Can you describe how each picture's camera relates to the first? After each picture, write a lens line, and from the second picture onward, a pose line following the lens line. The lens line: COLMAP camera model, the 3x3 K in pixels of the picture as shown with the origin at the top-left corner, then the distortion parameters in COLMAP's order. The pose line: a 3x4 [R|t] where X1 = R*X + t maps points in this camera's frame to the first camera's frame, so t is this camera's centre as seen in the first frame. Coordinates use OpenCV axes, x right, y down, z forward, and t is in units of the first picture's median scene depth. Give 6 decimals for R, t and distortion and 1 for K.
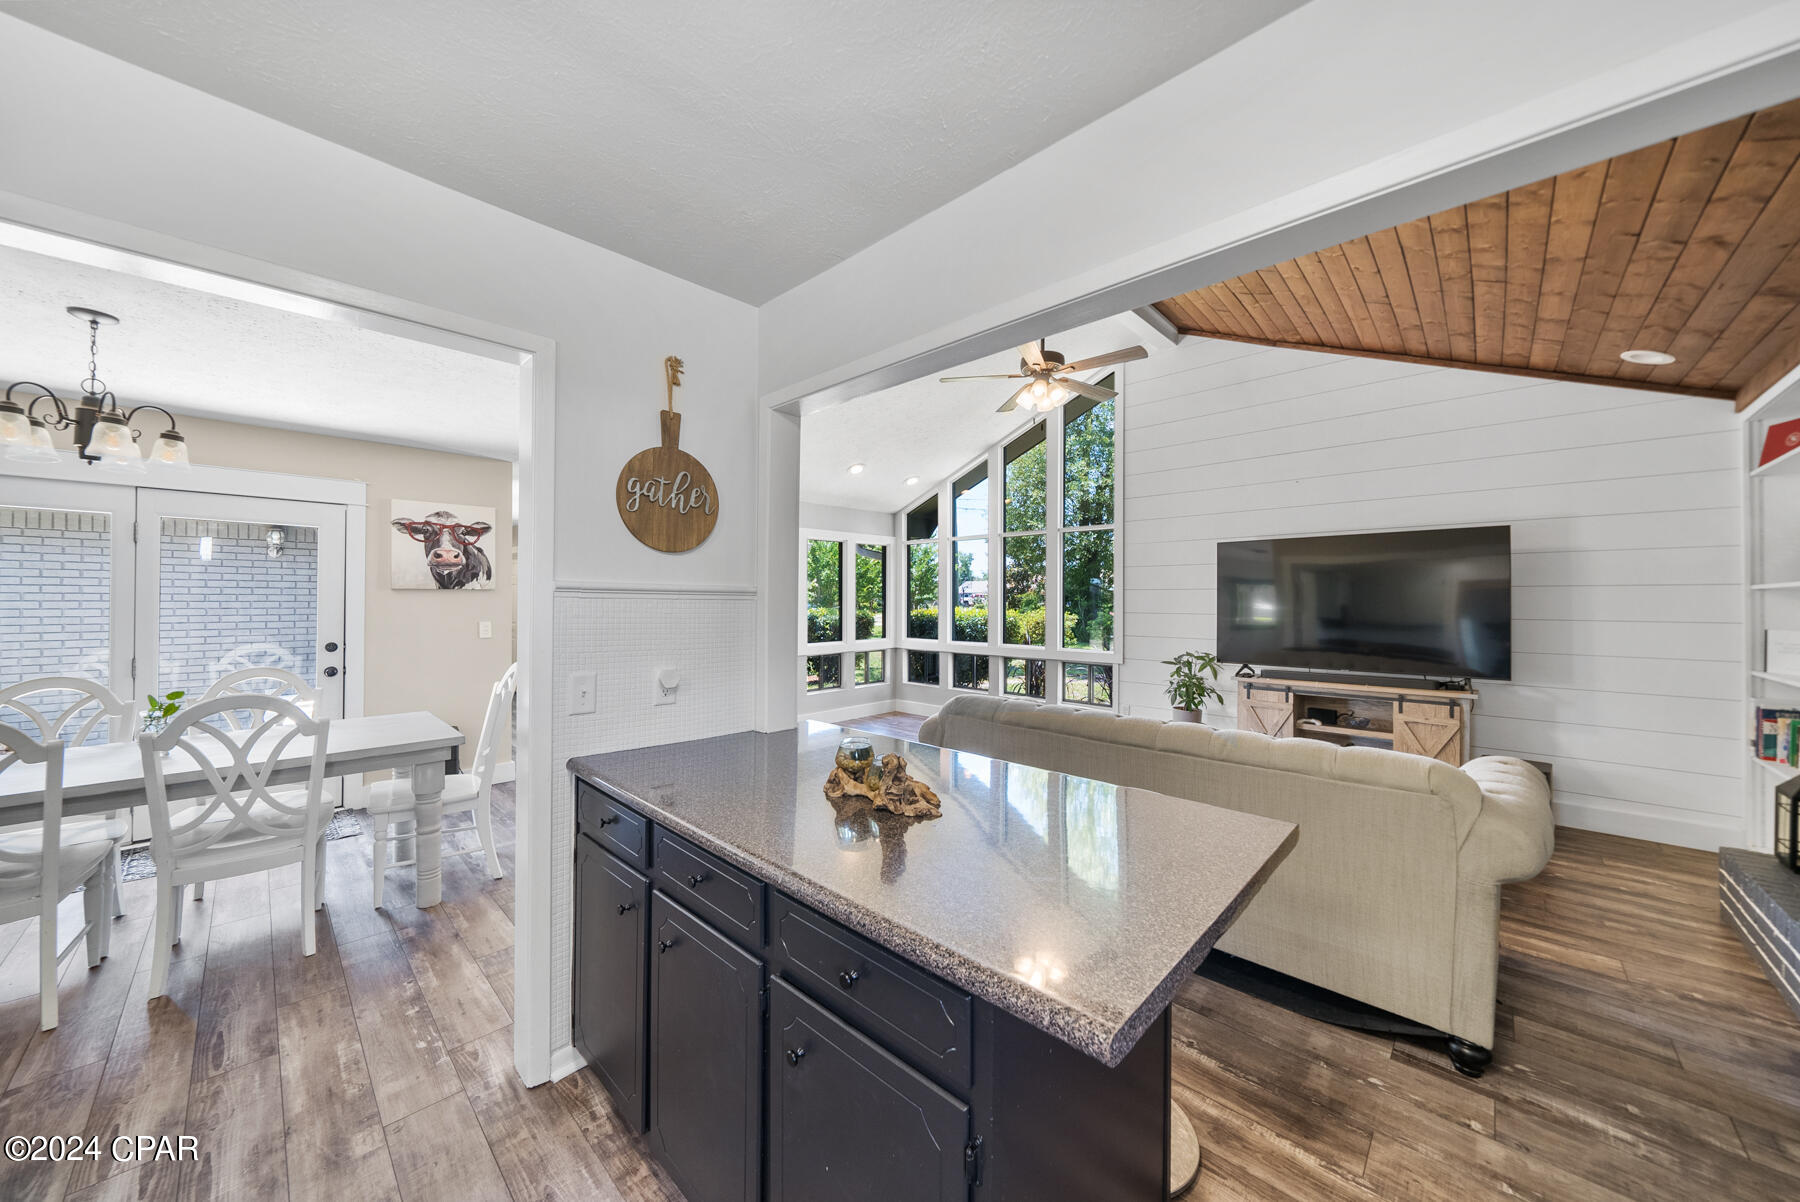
lens RADIAL K [[630.6, 0, 891.5], [0, 630.6, 596.9], [0, 0, 1]] dist [-0.005969, 0.000309]
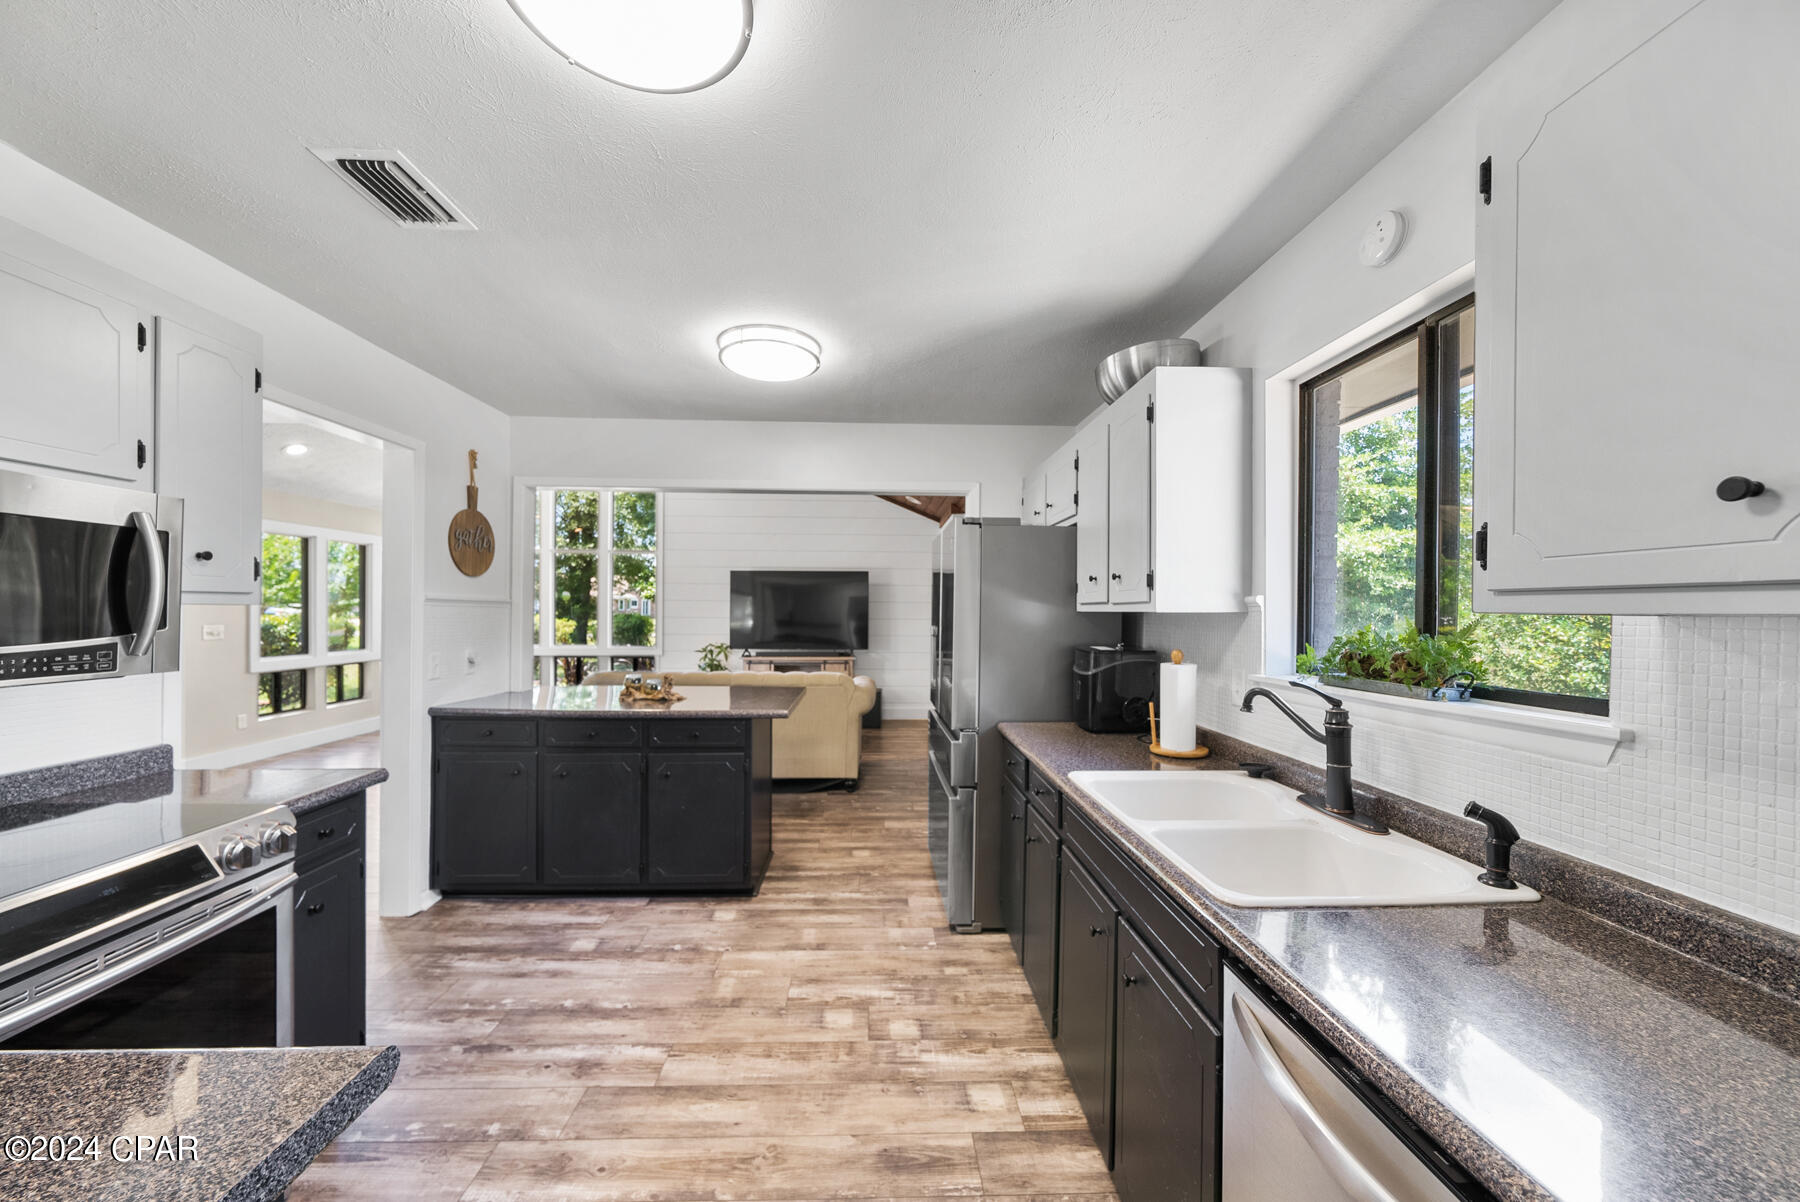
lens RADIAL K [[630.6, 0, 892.8], [0, 630.6, 608.9], [0, 0, 1]] dist [-0.005969, 0.000309]
pose [[0.692270, 0.003231, 0.721632, -0.349112], [-0.008636, 0.999955, 0.003807, -0.002897], [-0.721587, -0.008868, 0.692267, -0.383304]]
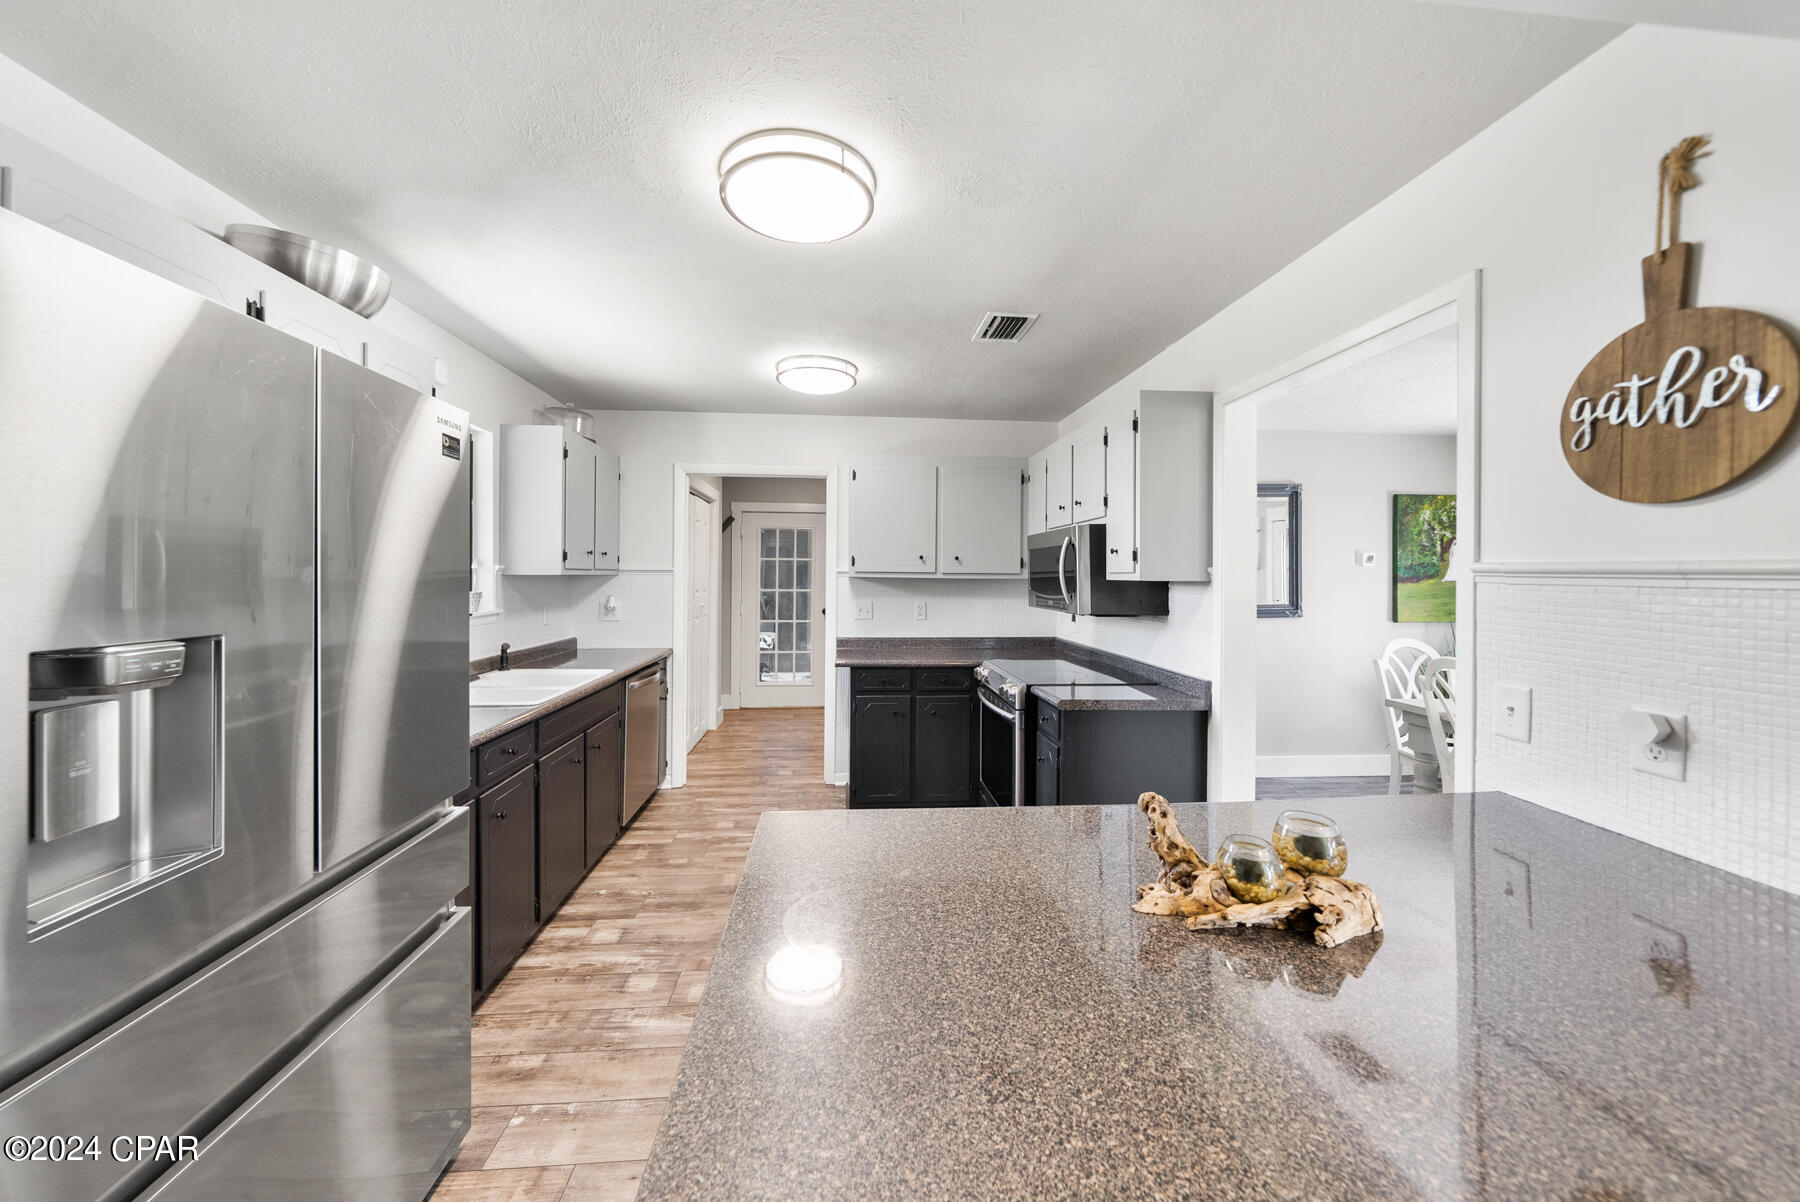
lens RADIAL K [[630.6, 0, 887.3], [0, 630.6, 569.0], [0, 0, 1]] dist [-0.005969, 0.000309]
pose [[-0.665804, -0.016865, -0.745936, 0.236913], [-0.009315, 0.999854, -0.014292, 0.000368], [0.746068, -0.002567, -0.665864, 0.396074]]
